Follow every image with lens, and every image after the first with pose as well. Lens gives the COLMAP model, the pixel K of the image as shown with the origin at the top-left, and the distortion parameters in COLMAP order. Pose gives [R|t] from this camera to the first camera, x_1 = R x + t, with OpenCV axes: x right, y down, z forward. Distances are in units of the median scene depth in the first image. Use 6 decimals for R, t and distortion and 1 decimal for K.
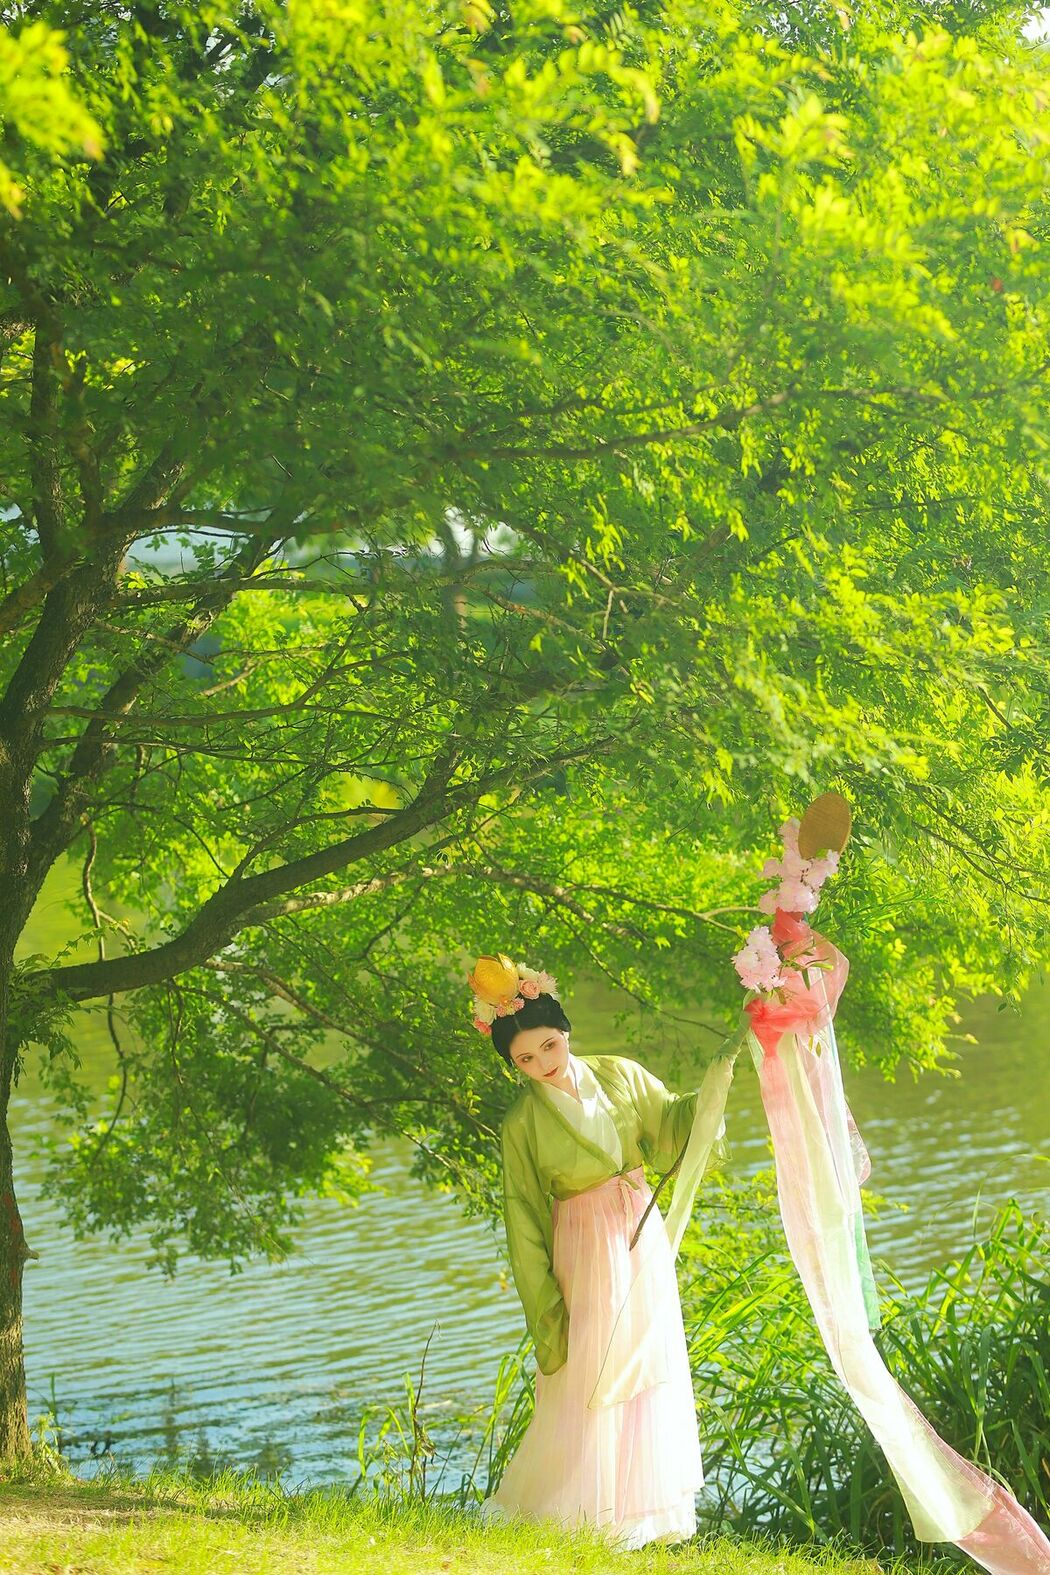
lens RADIAL K [[5473.2, 0, 564.5], [0, 5473.2, 788.5], [0, 0, 1]] dist [0.199120, 4.083223]
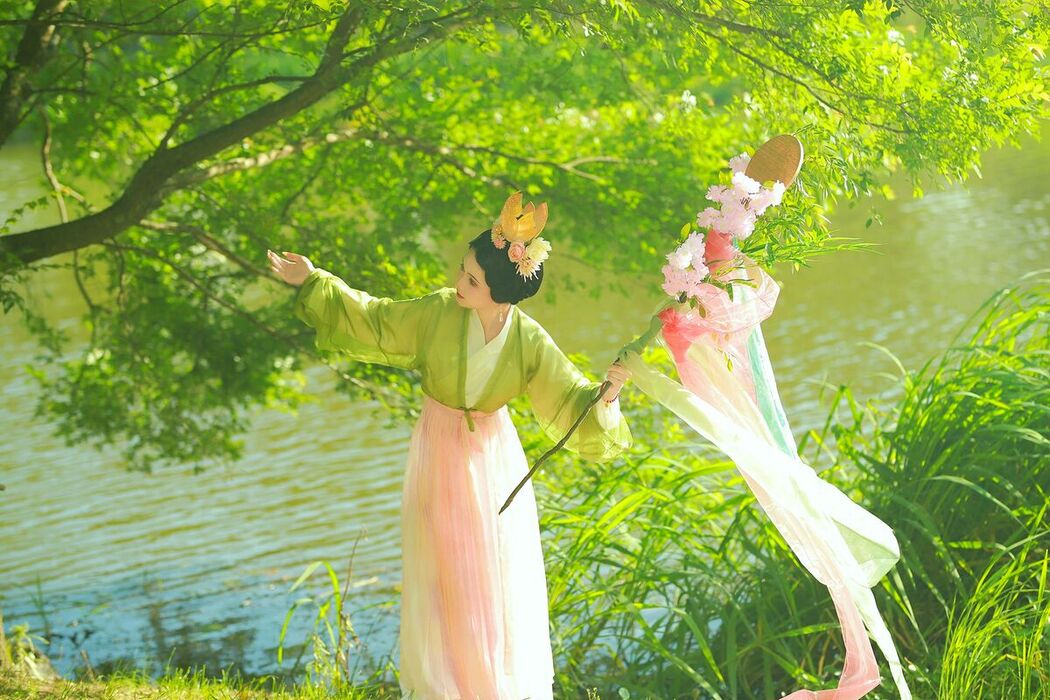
lens RADIAL K [[3610.3, 0, 525.0], [0, 3610.3, 350.0], [0, 0, 1]] dist [0.727901, -3.345555]
pose [[0.998584, -0.049129, 0.020388, -0.001663], [0.047628, 0.996512, 0.068528, 0.008584], [-0.023684, -0.067460, 0.997441, 0.206190]]
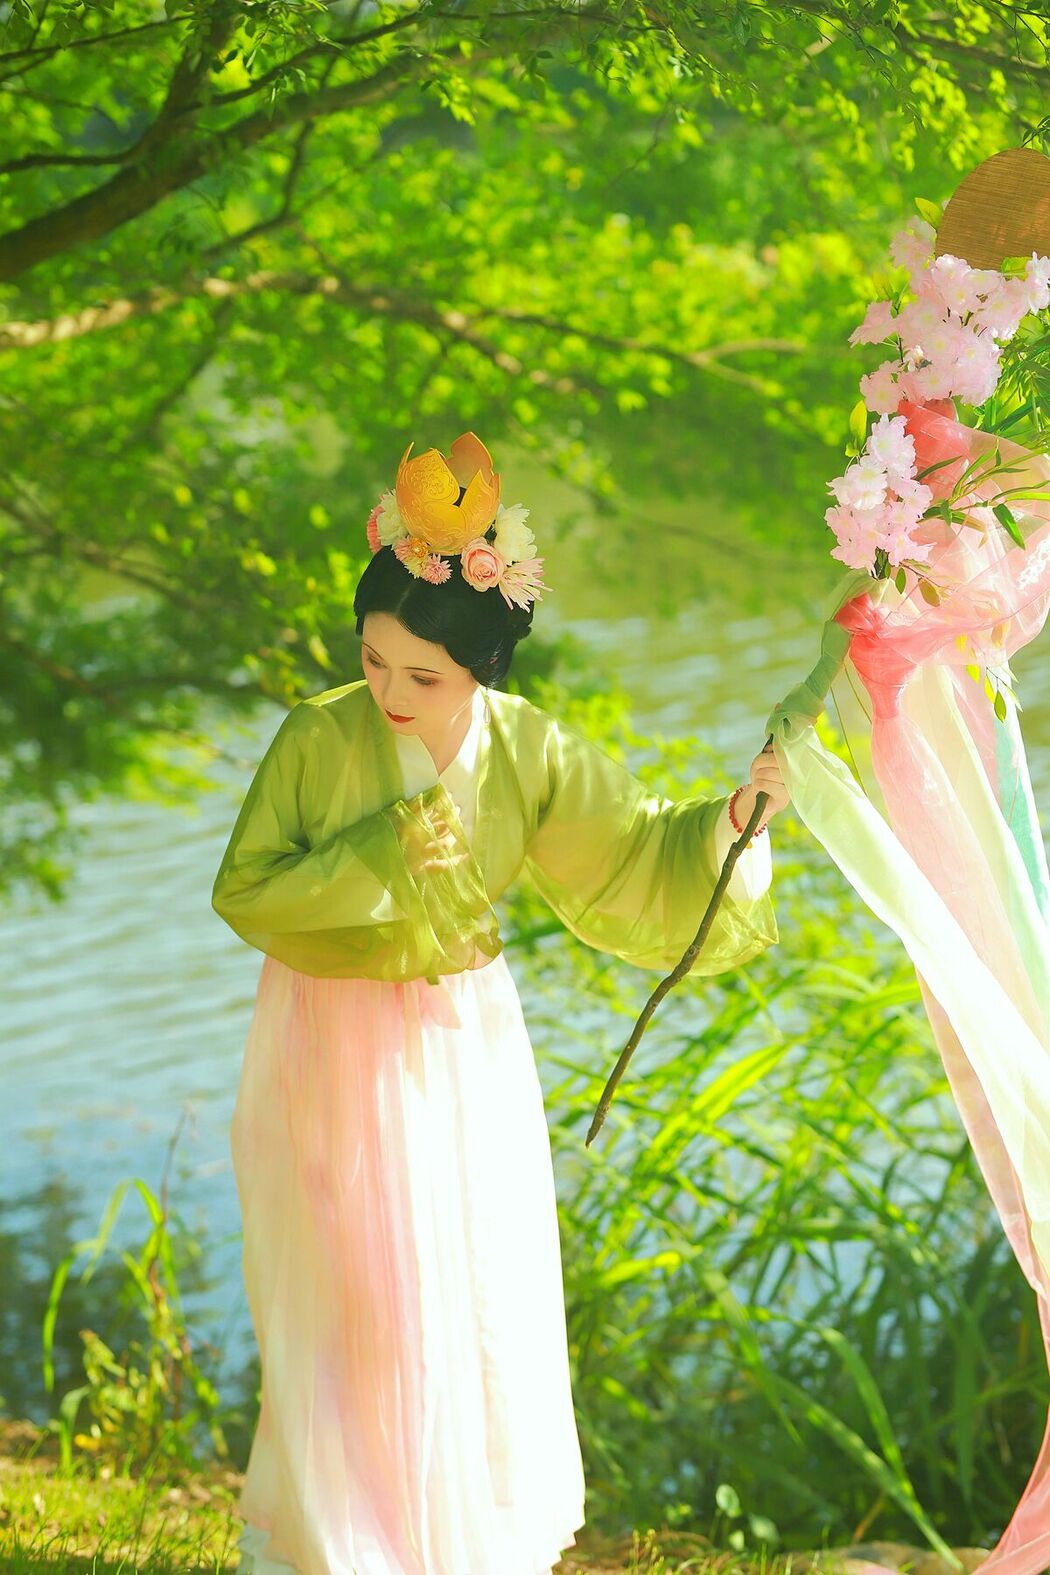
lens RADIAL K [[5415.5, 0, 525.0], [0, 5415.5, 787.5], [0, 0, 1]] dist [0.727901, -3.345555]
pose [[0.999418, -0.014383, -0.030936, 0.024085], [0.017368, 0.994983, 0.098523, 0.010797], [0.029364, -0.099003, 0.994654, 0.389543]]
